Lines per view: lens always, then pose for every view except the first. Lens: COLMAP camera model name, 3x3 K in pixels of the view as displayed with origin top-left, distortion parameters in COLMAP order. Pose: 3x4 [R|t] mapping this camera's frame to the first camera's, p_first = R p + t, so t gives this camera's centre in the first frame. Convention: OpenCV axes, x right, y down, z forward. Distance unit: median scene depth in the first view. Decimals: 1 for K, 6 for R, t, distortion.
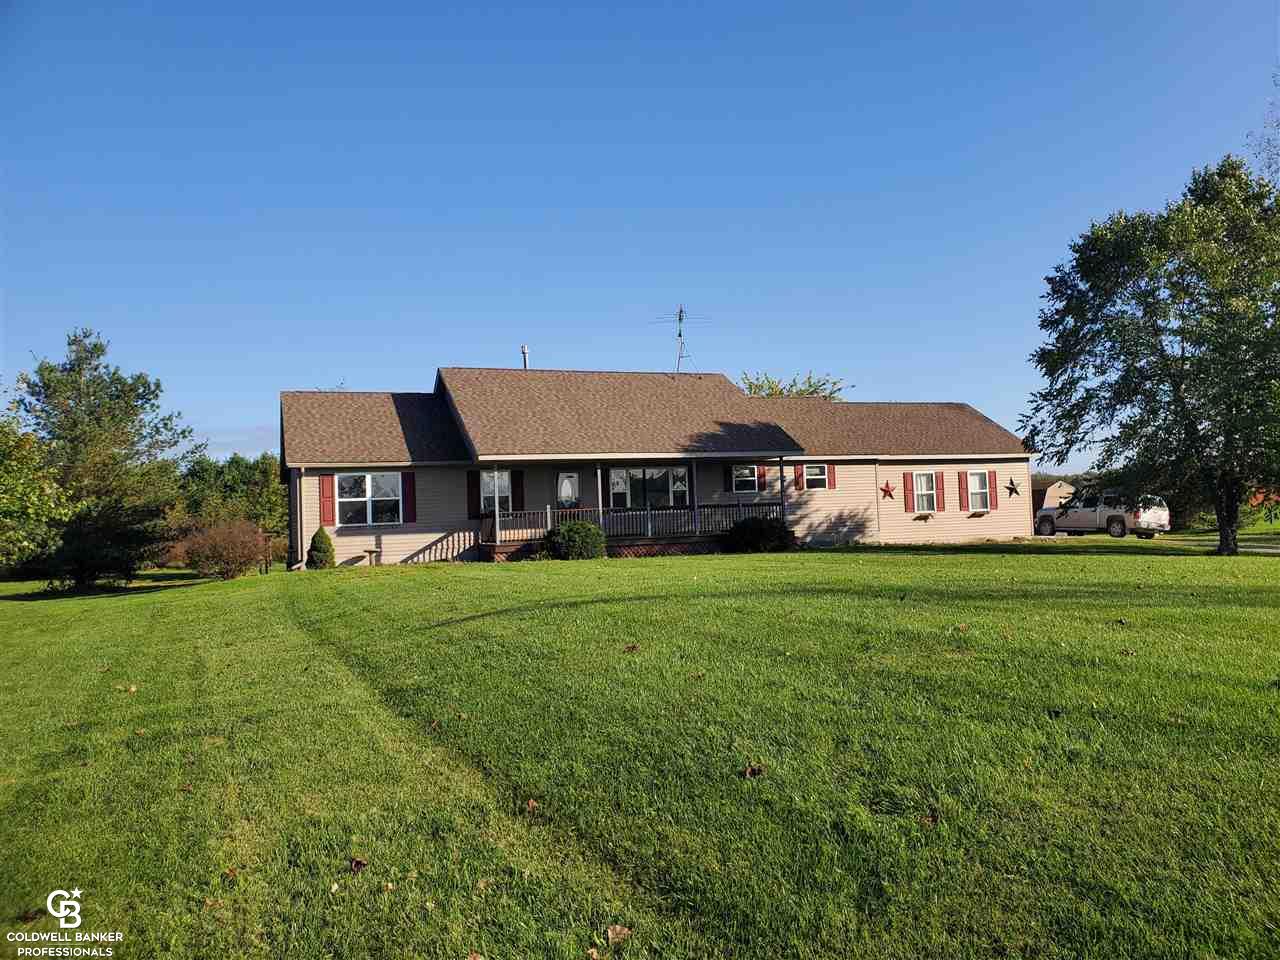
lens RADIAL K [[978.9, 0, 642.5], [0, 978.9, 485.1], [0, 0, 1]] dist [0.003336, -0.020319]
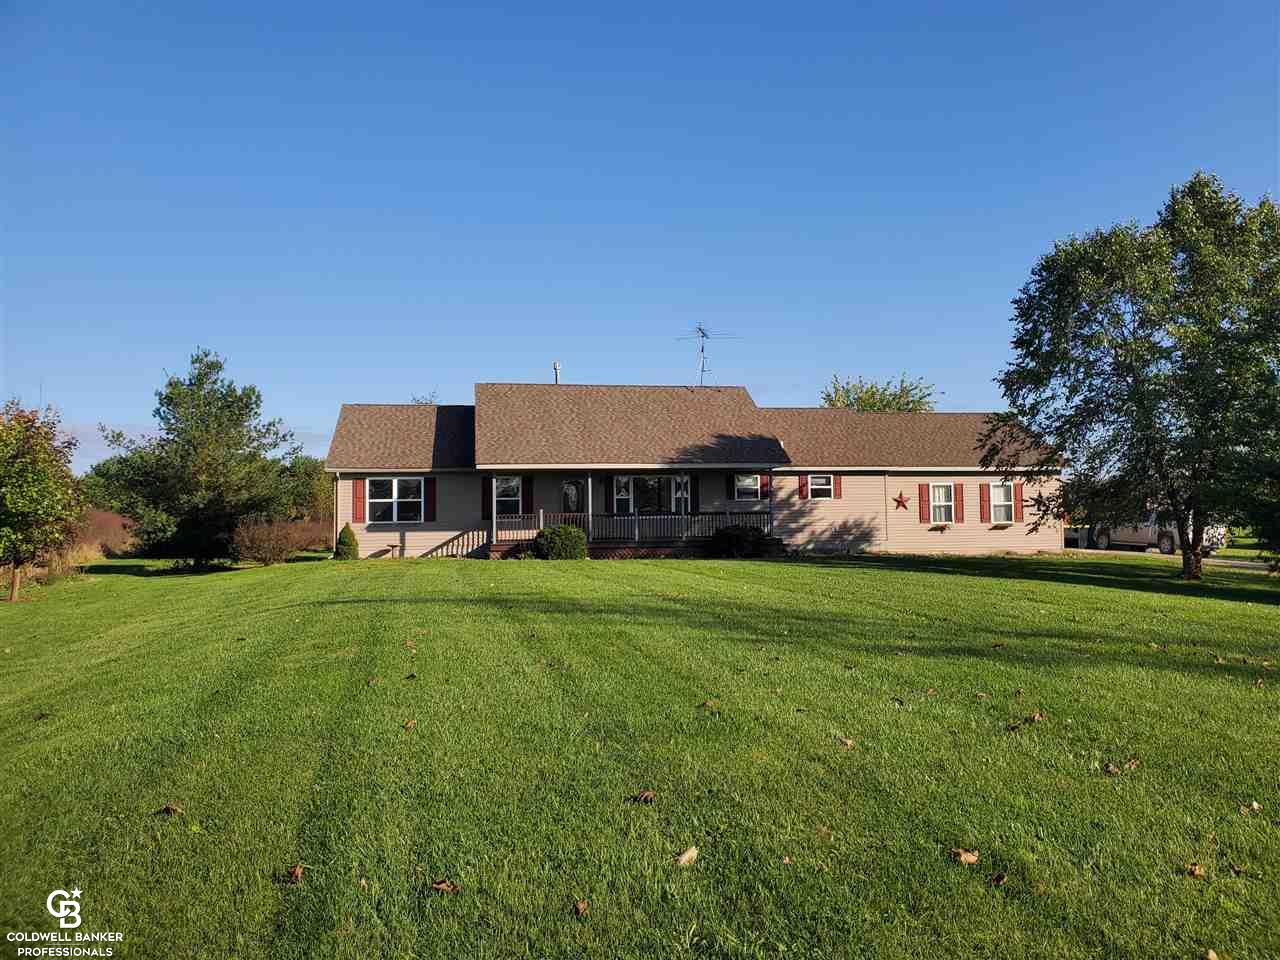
lens RADIAL K [[978.9, 0, 634.1], [0, 978.9, 474.1], [0, 0, 1]] dist [0.003336, -0.020319]
pose [[0.978750, 0.018384, -0.204231, 0.205260], [-0.018679, 0.999825, 0.000484, -0.019843], [0.204204, 0.003341, 0.978923, -0.064884]]
